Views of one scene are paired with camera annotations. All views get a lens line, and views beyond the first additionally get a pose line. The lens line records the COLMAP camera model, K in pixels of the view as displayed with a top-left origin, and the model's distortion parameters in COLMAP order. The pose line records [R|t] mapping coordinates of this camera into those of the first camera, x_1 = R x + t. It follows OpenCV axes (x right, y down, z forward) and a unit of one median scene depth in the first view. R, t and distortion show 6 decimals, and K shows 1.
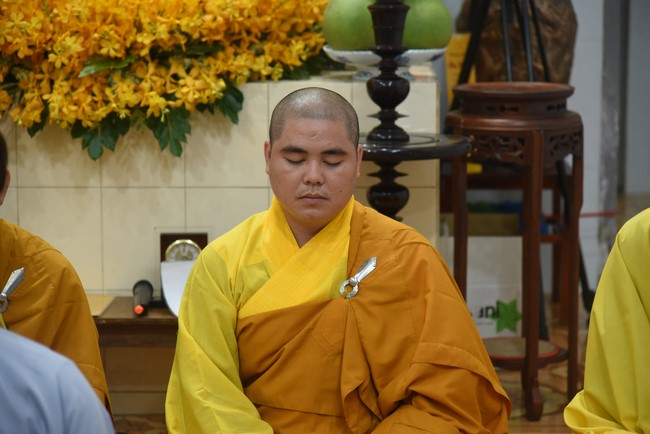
lens RADIAL K [[2171.0, 0, 325.0], [0, 2171.0, 217.0], [0, 0, 1]] dist [0.030721, -1.544449]
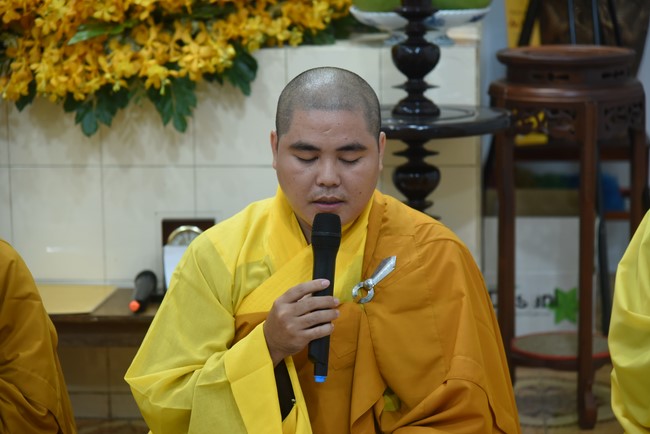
lens RADIAL K [[2171.0, 0, 325.0], [0, 2171.0, 217.0], [0, 0, 1]] dist [0.030721, -1.544449]
pose [[0.997891, 0.000462, -0.064913, 0.048115], [0.001204, 0.999671, 0.025615, -0.015925], [0.064903, -0.025639, 0.997562, 0.114661]]
